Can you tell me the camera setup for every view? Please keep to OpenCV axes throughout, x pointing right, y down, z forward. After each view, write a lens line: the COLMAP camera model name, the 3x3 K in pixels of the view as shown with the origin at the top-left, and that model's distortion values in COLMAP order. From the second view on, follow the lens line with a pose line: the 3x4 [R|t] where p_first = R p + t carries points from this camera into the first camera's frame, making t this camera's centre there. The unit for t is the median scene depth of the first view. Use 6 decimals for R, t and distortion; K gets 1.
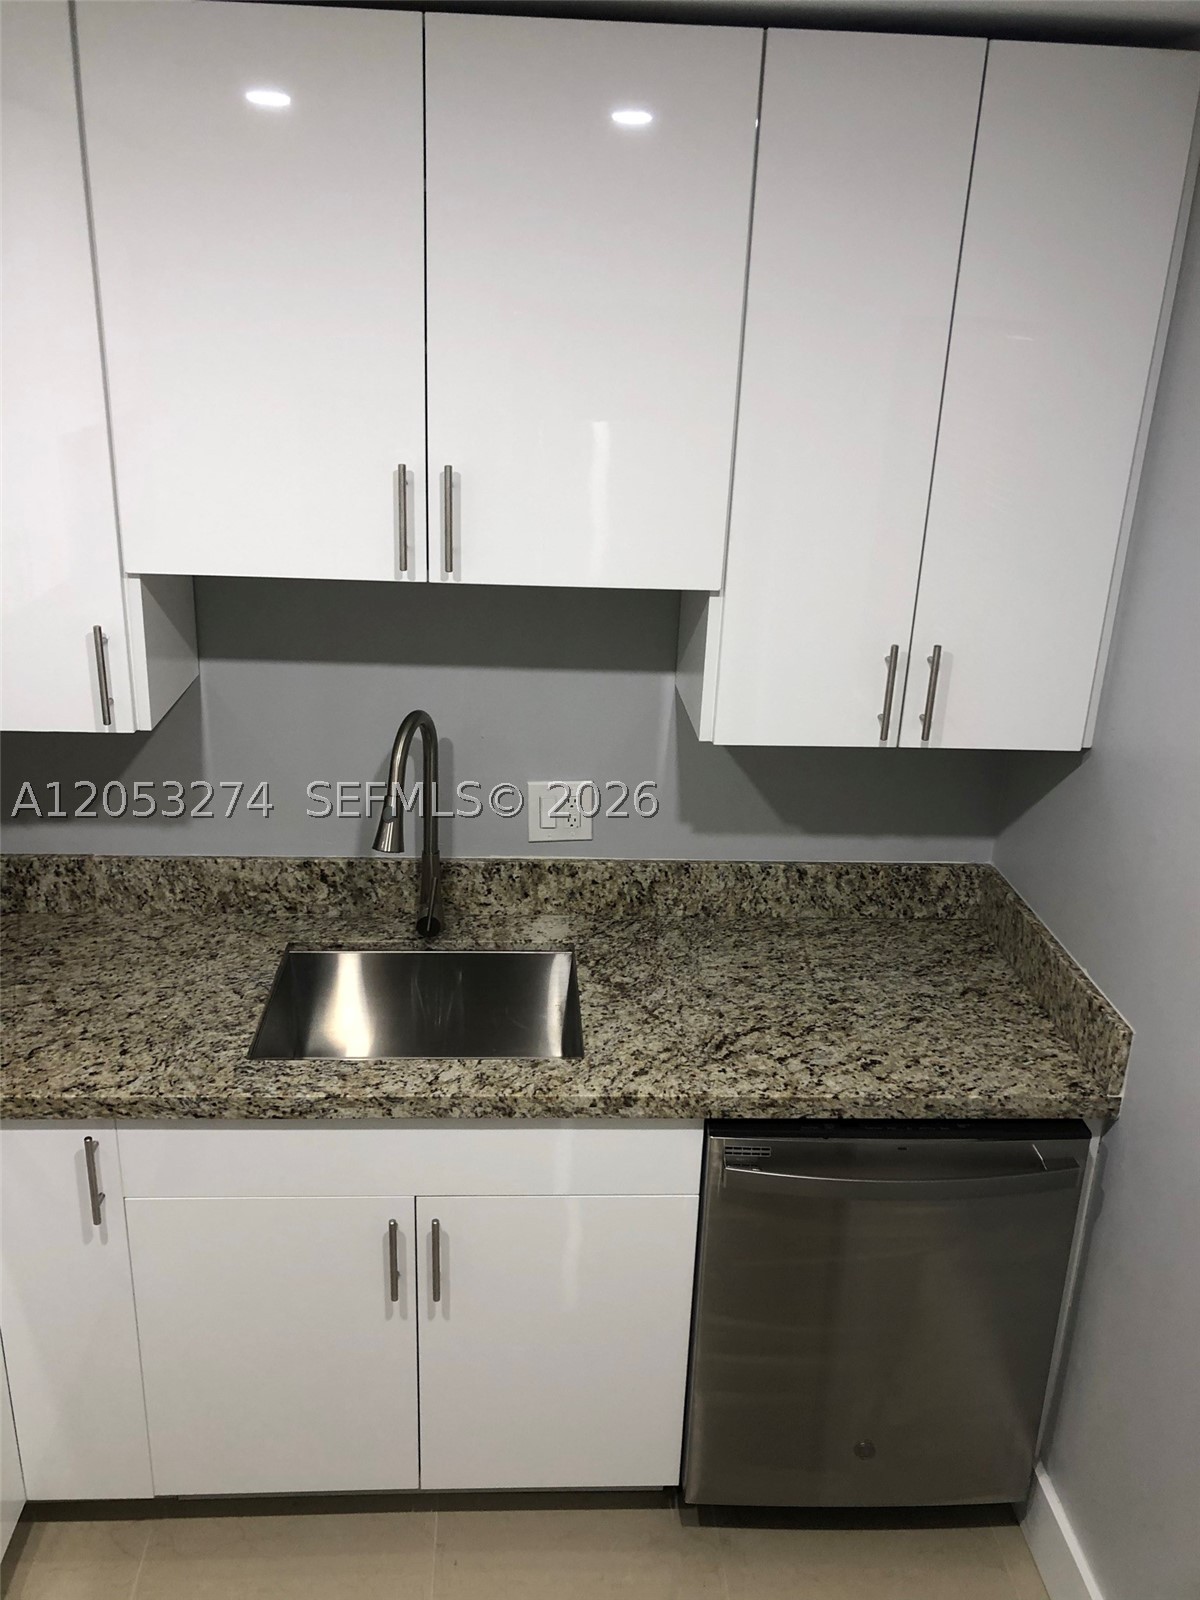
lens RADIAL K [[1271.9, 0, 576.7], [0, 1271.9, 781.0], [0, 0, 1]] dist [0.020425, -0.033132]
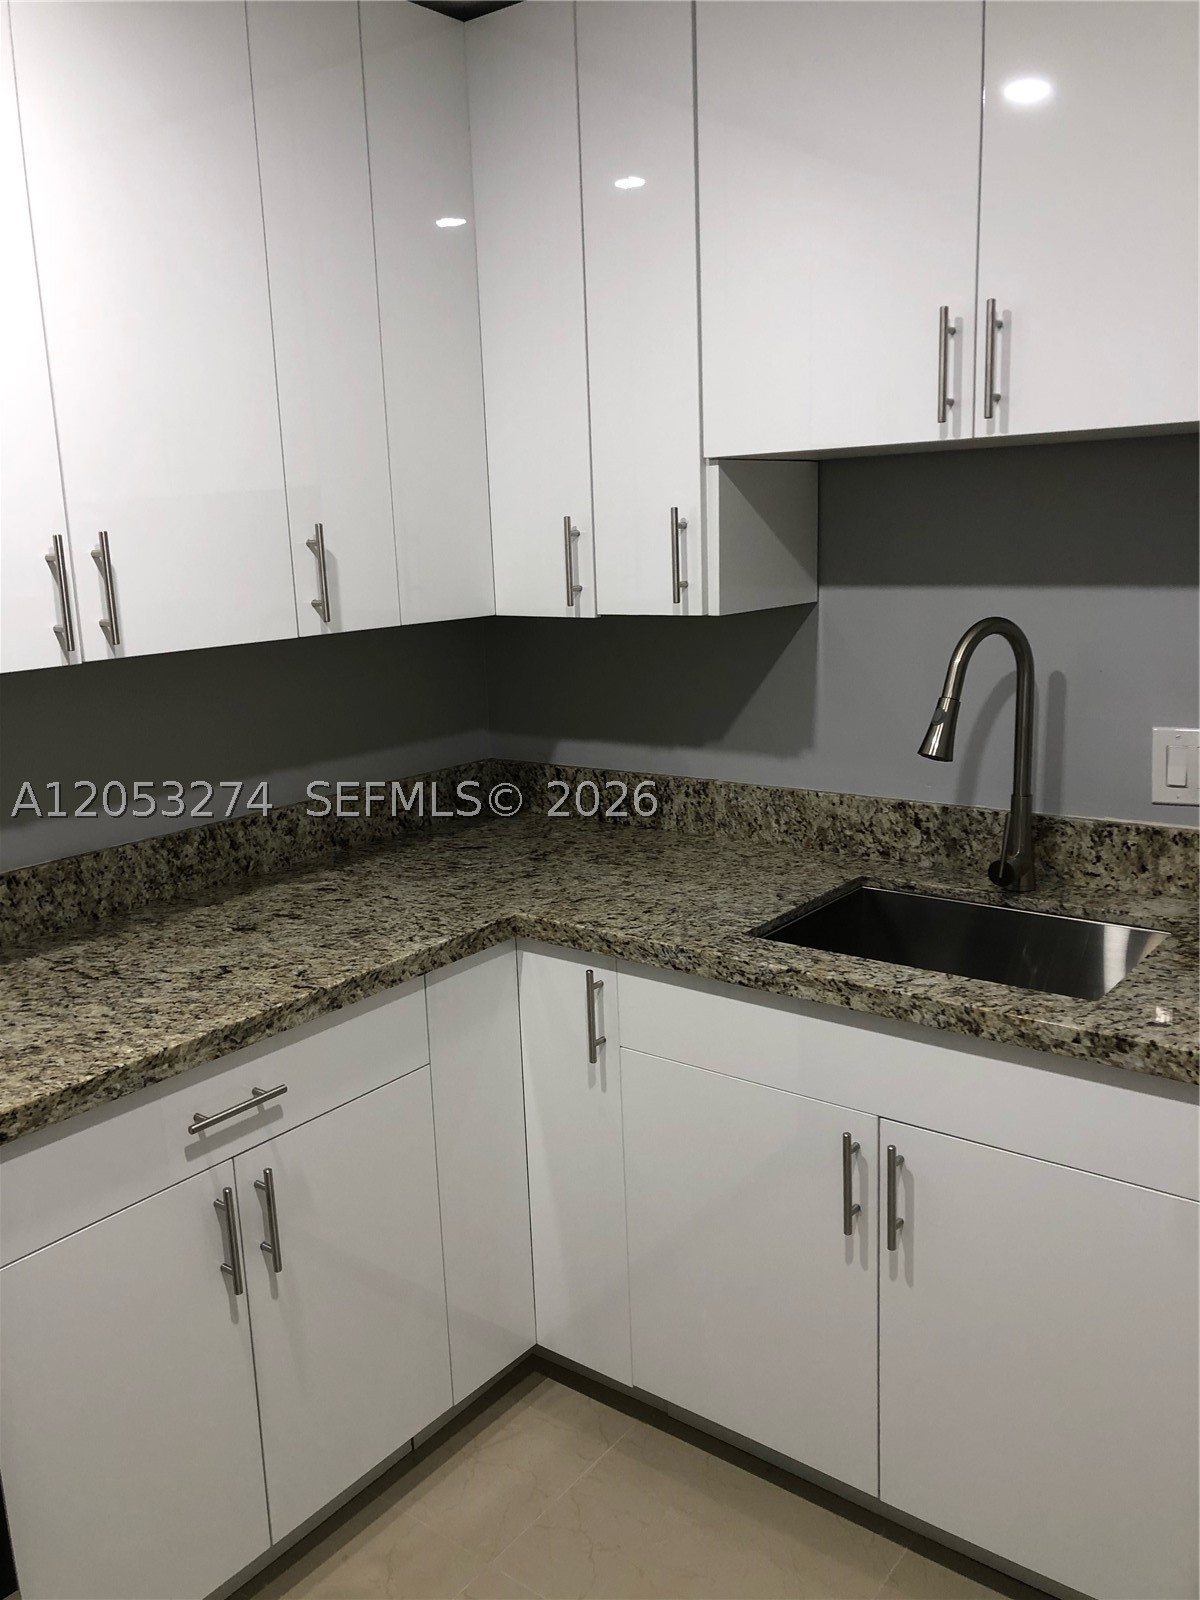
lens RADIAL K [[1271.9, 0, 597.6], [0, 1271.9, 796.1], [0, 0, 1]] dist [0.020425, -0.033132]
pose [[0.754125, 0.071252, -0.652855, 0.283170], [-0.161988, 0.983563, -0.079771, 0.204208], [0.636440, 0.165912, 0.753271, 0.166019]]
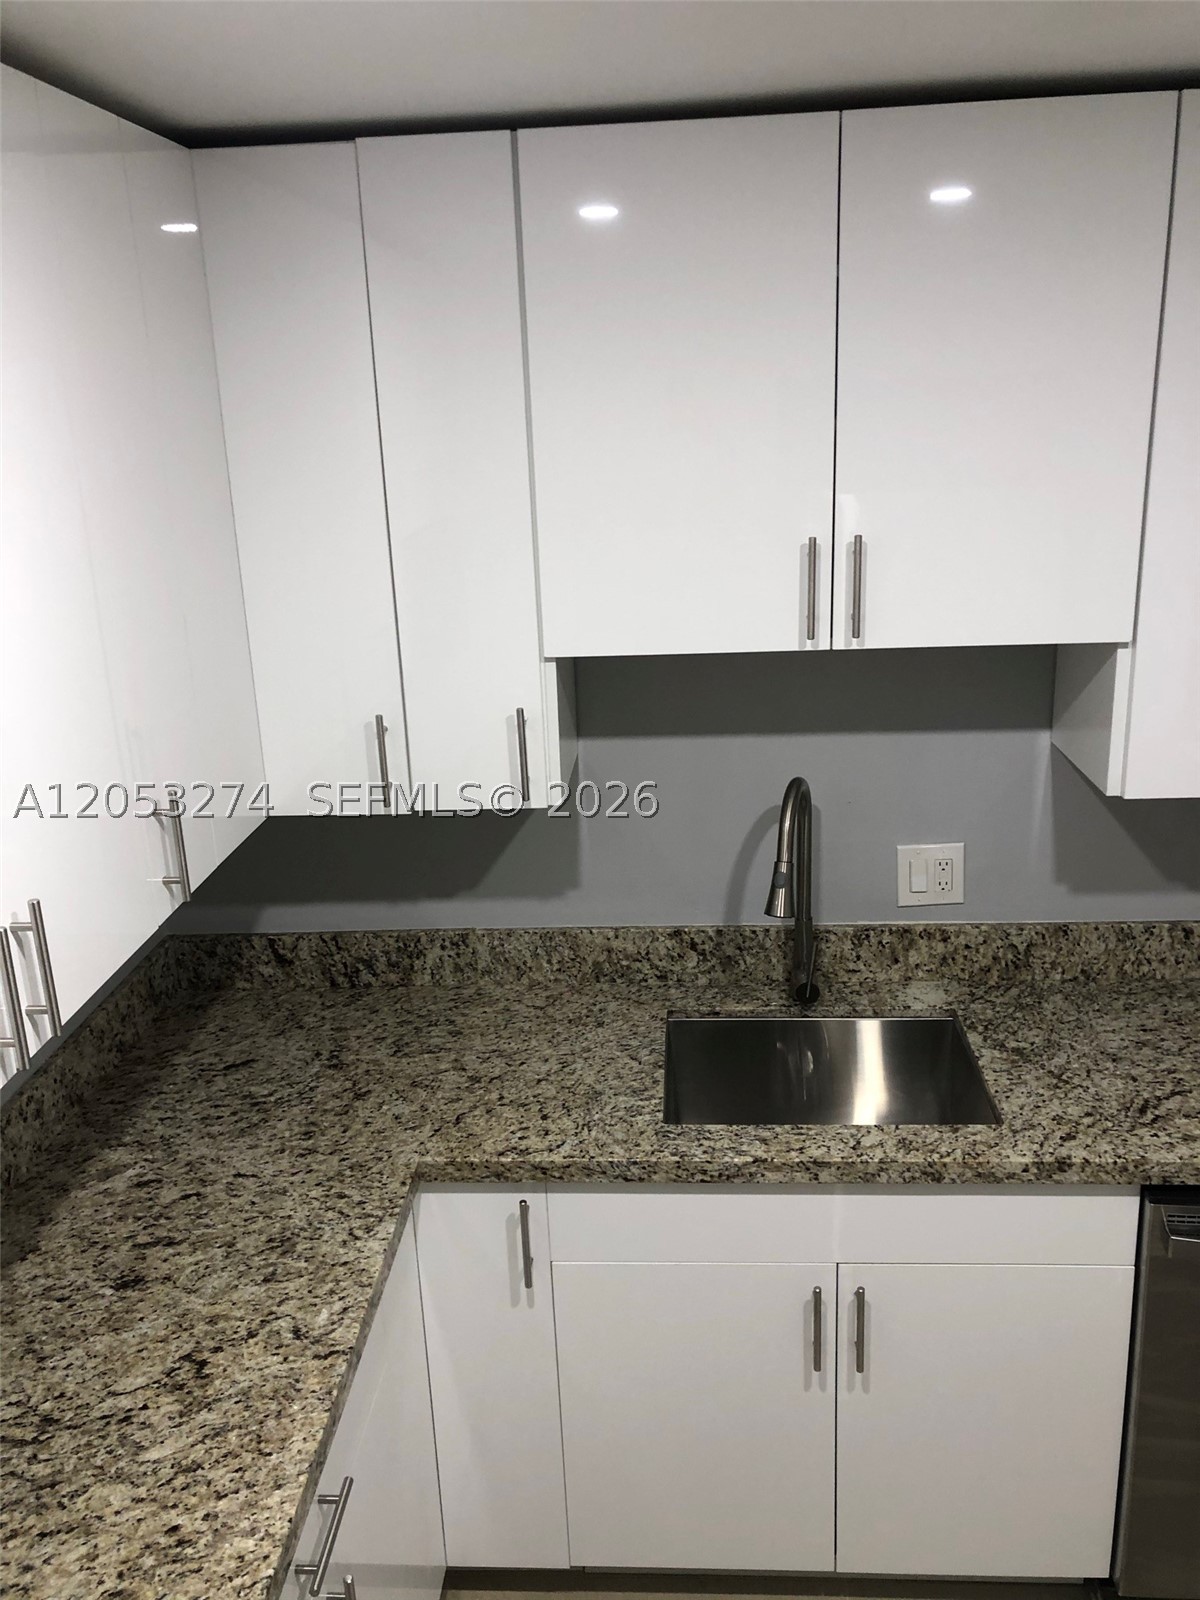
lens RADIAL K [[1271.9, 0, 601.1], [0, 1271.9, 784.5], [0, 0, 1]] dist [0.020425, -0.033132]
pose [[0.990556, -0.037365, -0.131920, -0.160279], [0.029275, 0.997601, -0.062736, 0.009994], [0.133947, 0.058281, 0.989273, -0.028437]]
